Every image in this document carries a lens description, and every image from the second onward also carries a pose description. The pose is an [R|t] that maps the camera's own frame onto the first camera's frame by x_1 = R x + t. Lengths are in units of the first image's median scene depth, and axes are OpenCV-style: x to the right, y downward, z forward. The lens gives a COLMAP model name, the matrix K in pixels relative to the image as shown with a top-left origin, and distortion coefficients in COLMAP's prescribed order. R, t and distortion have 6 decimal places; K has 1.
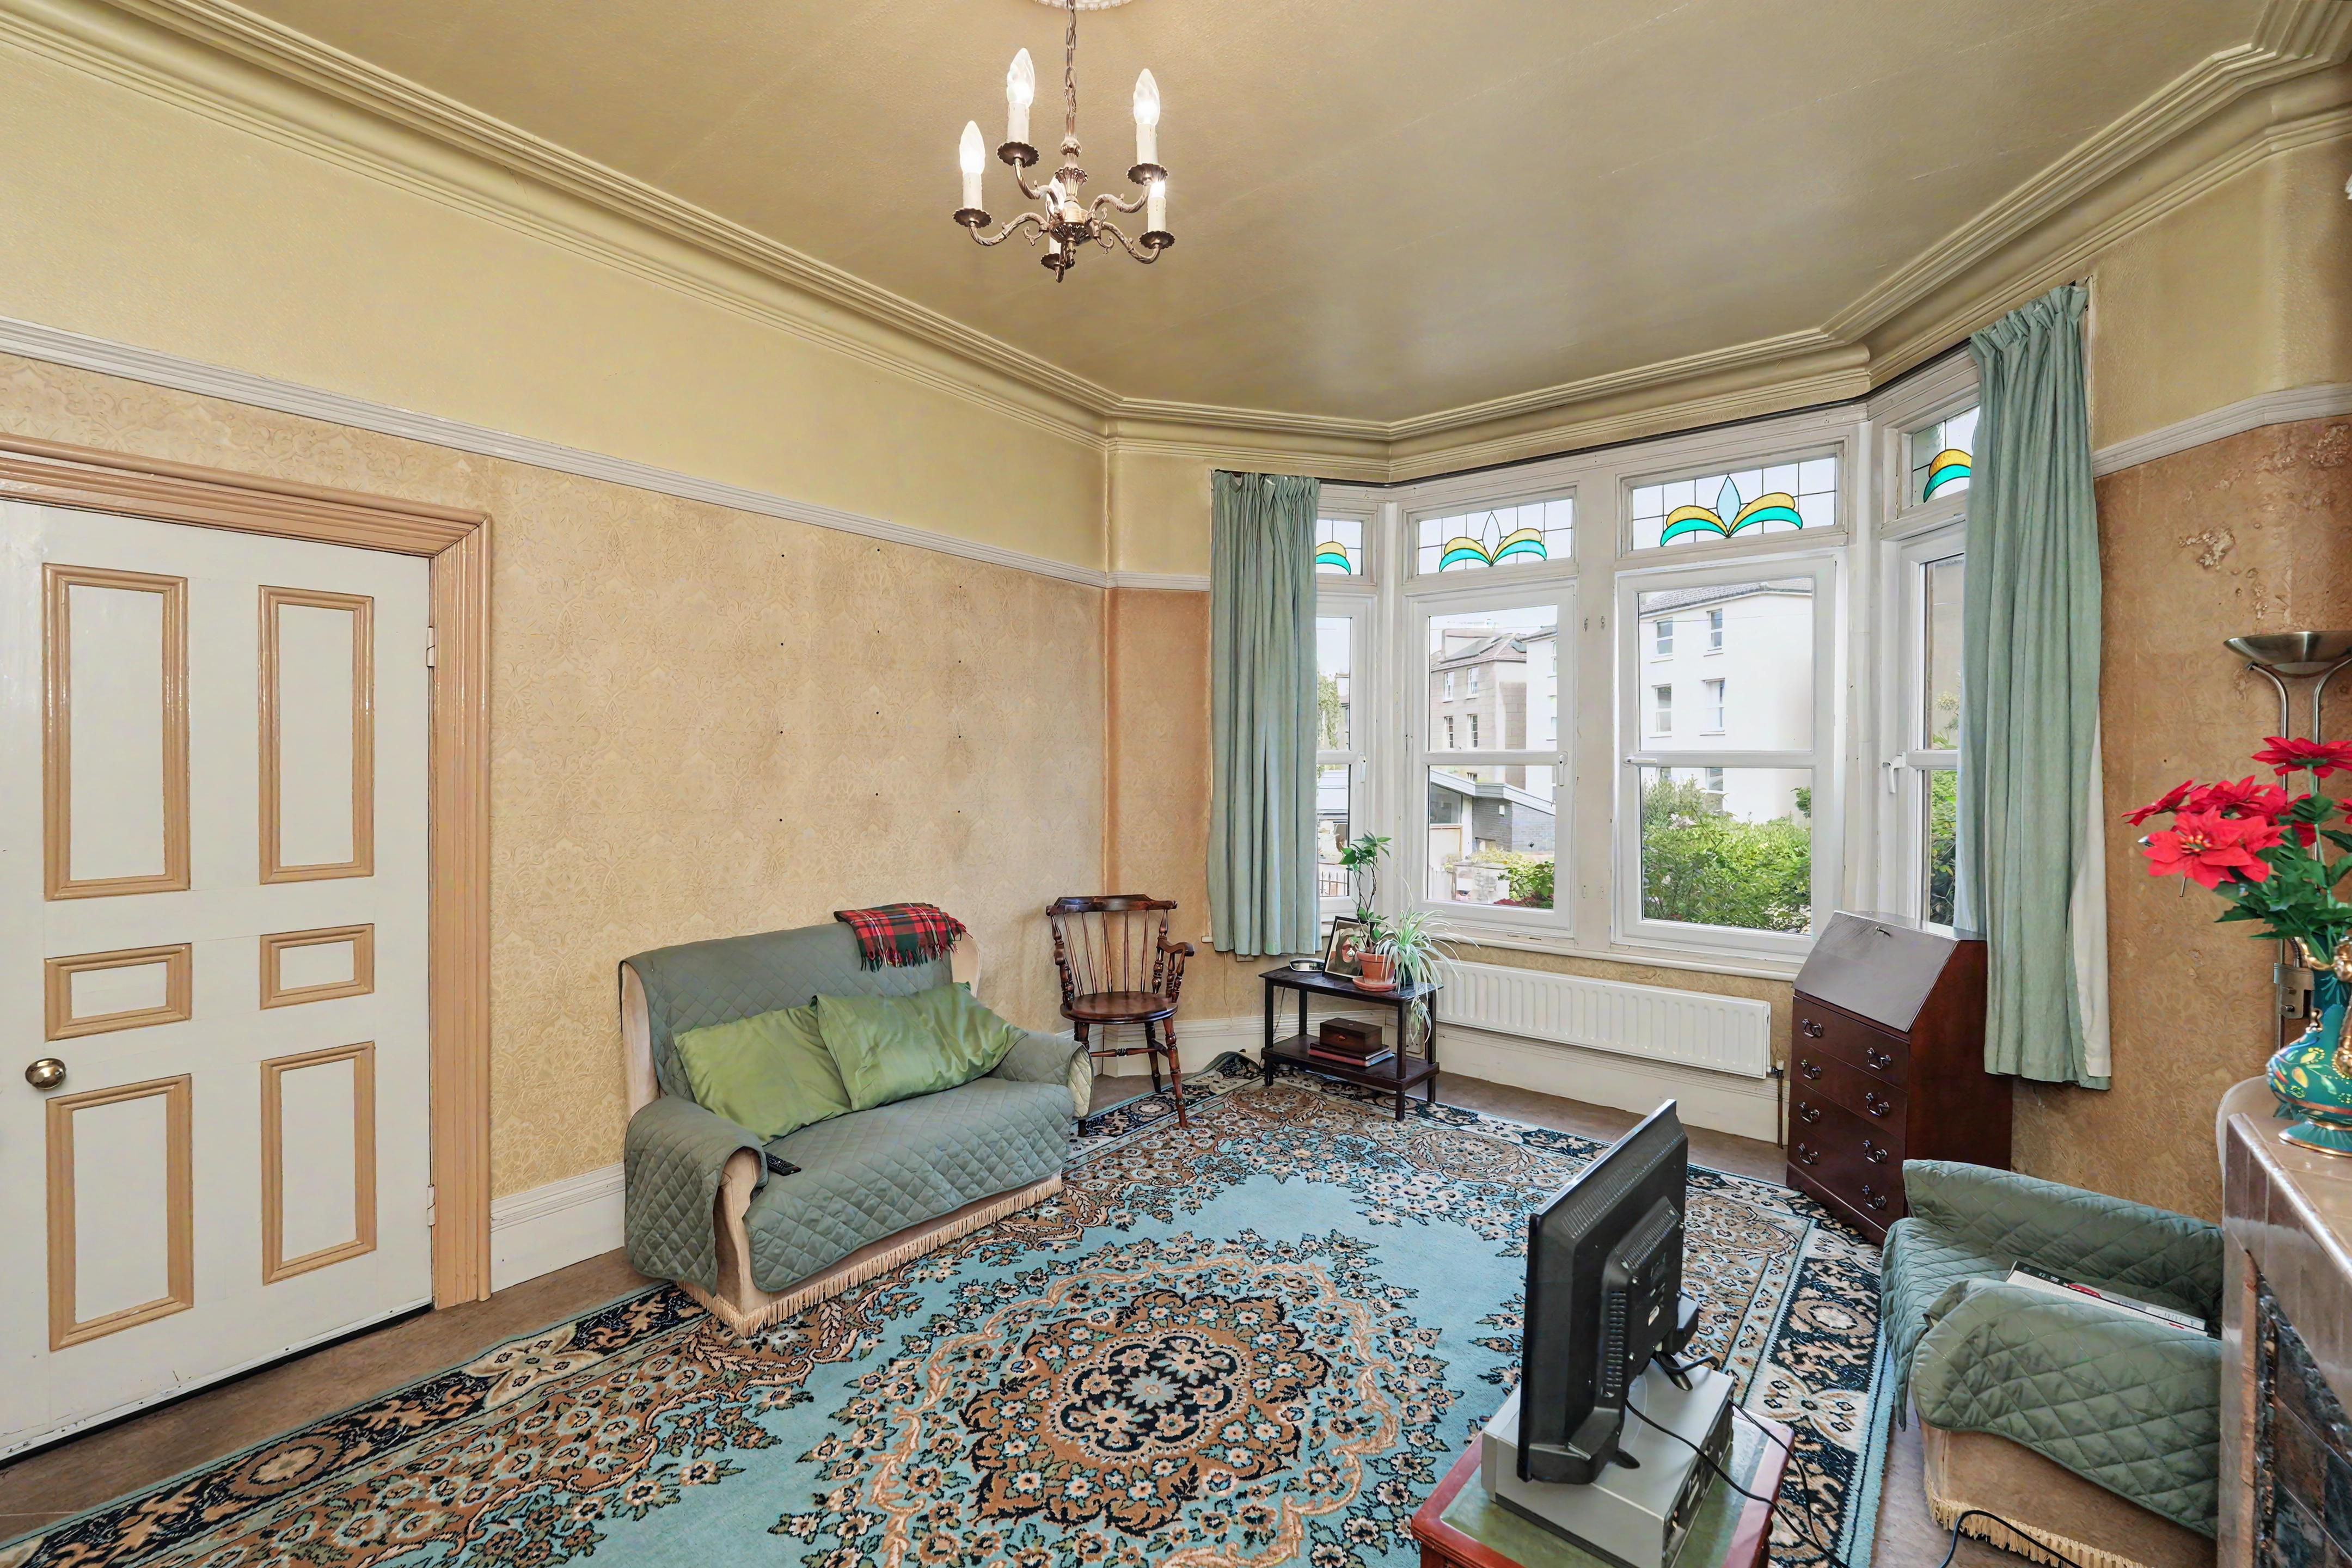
lens RADIAL K [[990.9, 0, 1182.3], [0, 990.9, 772.7], [0, 0, 1]] dist [-0.000783, -0.002481]
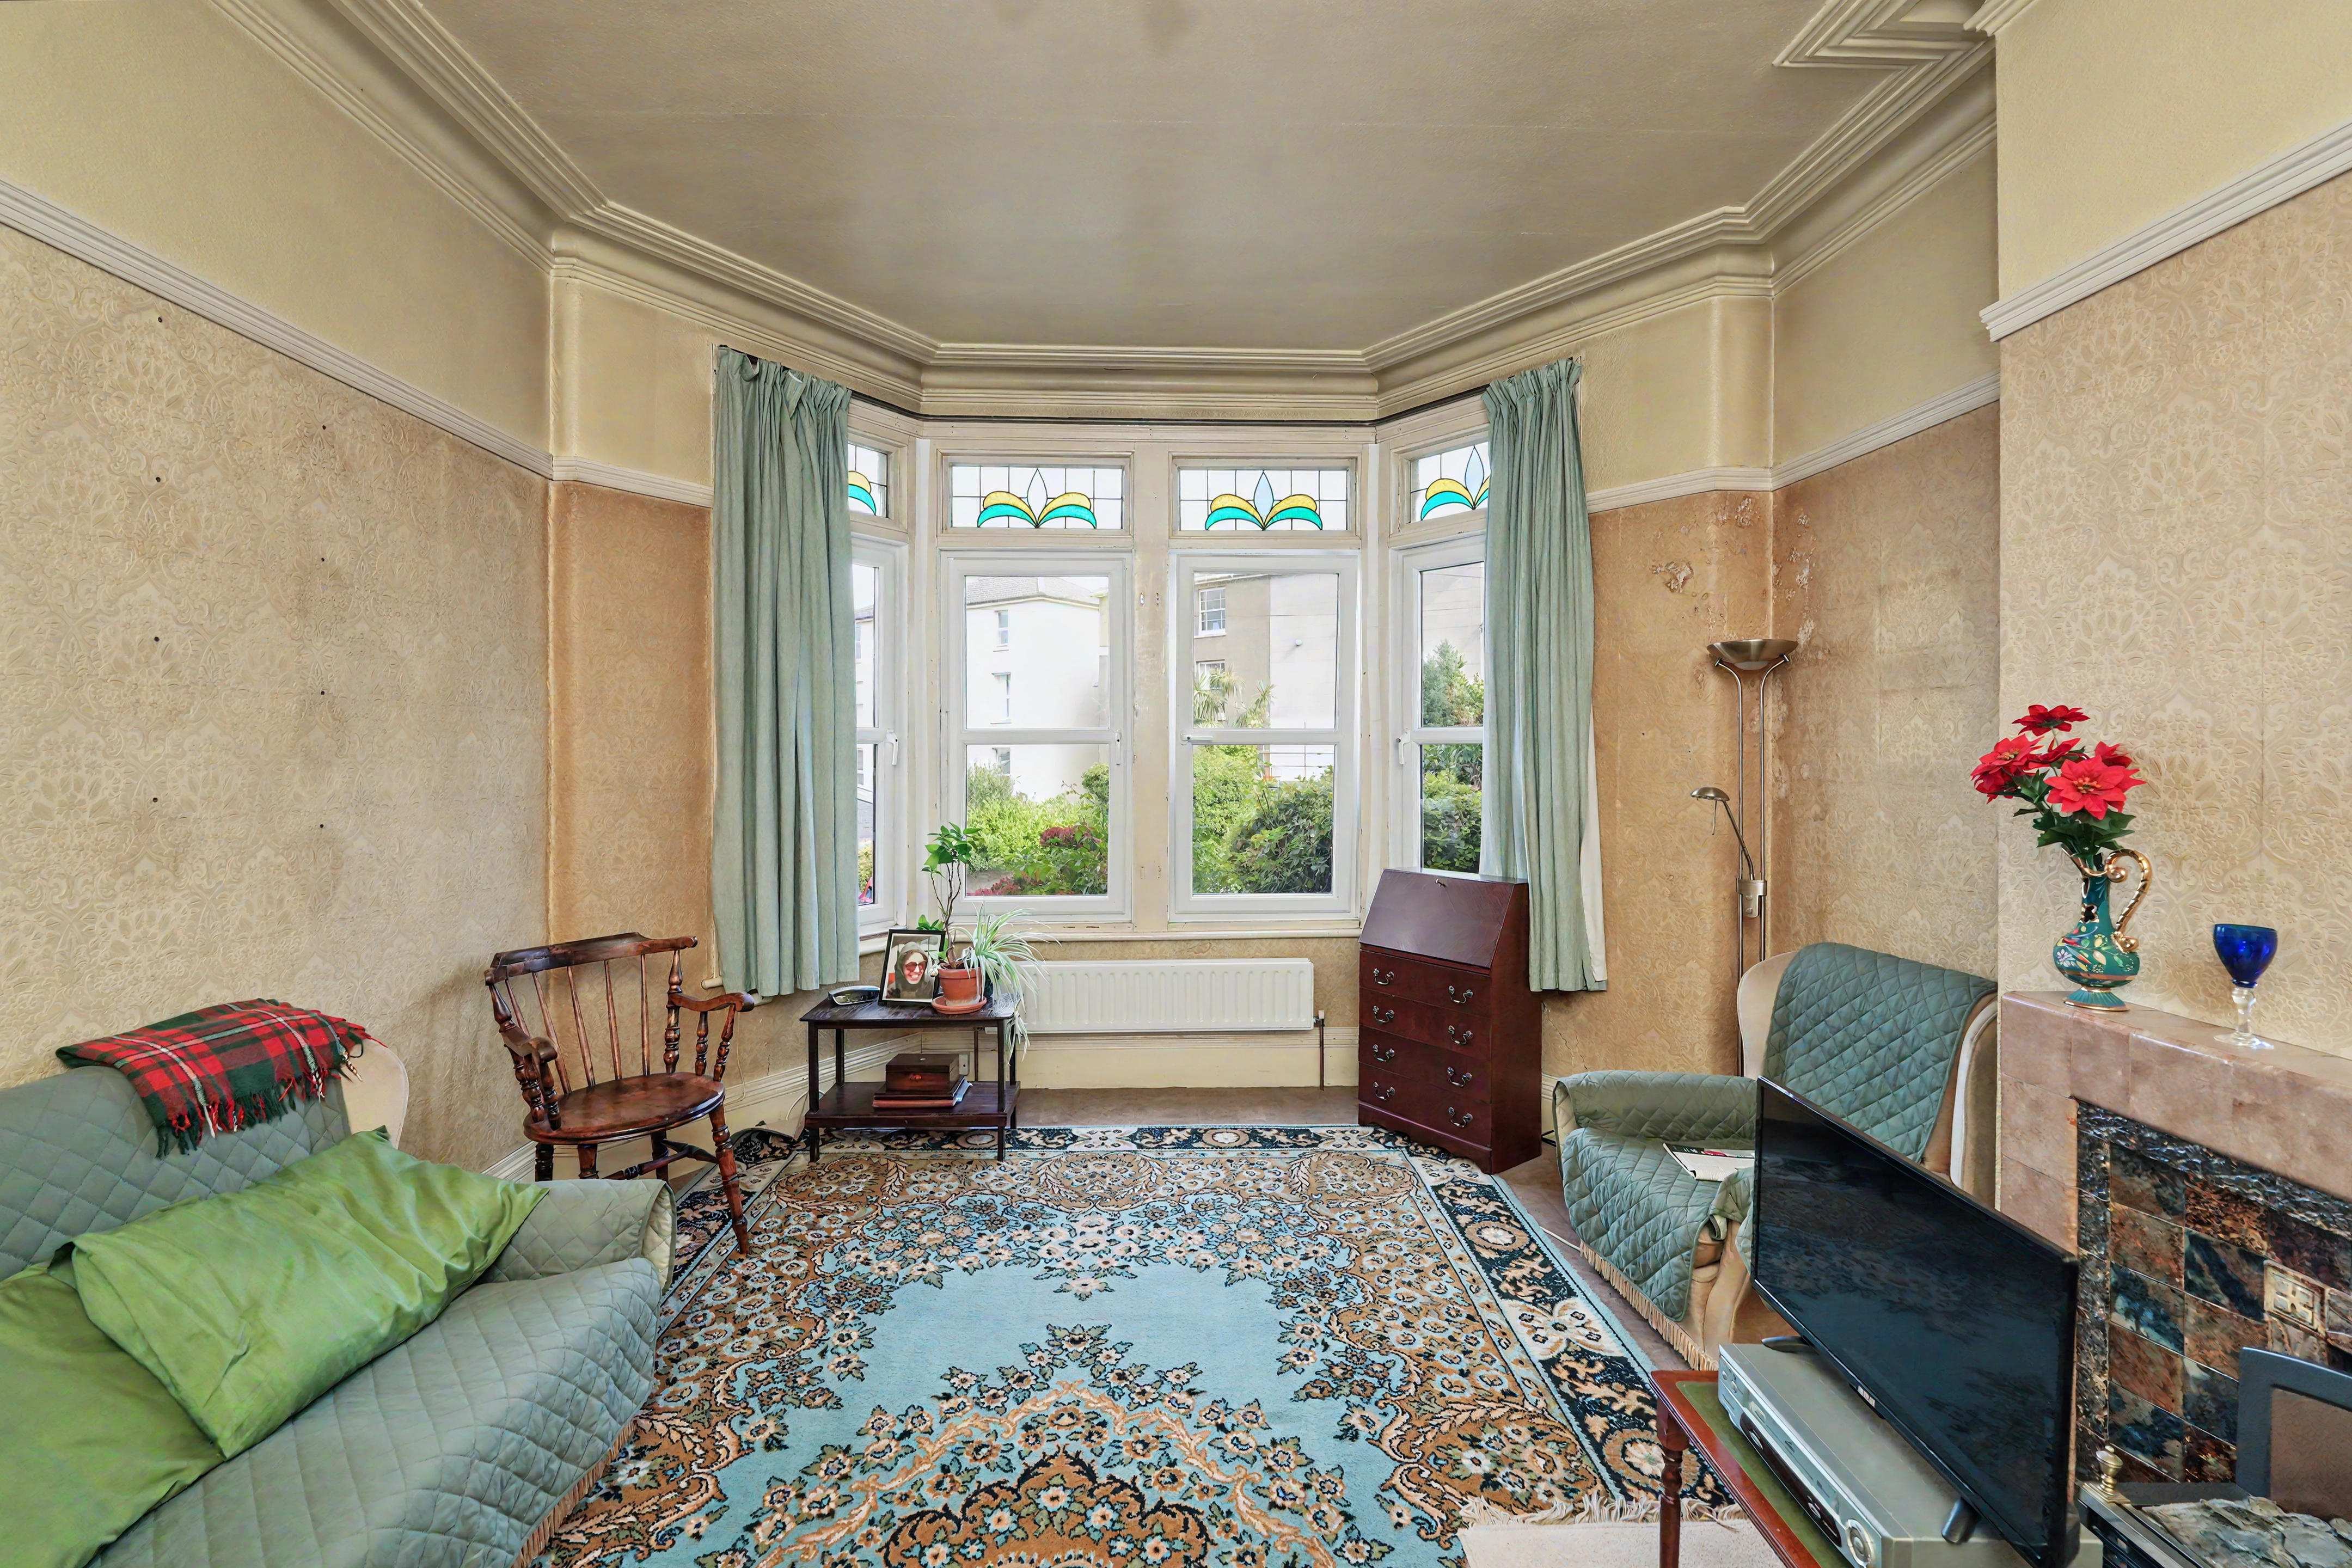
lens RADIAL K [[990.9, 0, 1180.1], [0, 990.9, 750.2], [0, 0, 1]] dist [-0.000783, -0.002481]
pose [[0.758718, -0.006352, 0.651389, -0.236431], [0.013340, 0.999894, -0.005786, 0.006462], [-0.651283, 0.013080, 0.758722, 0.273899]]
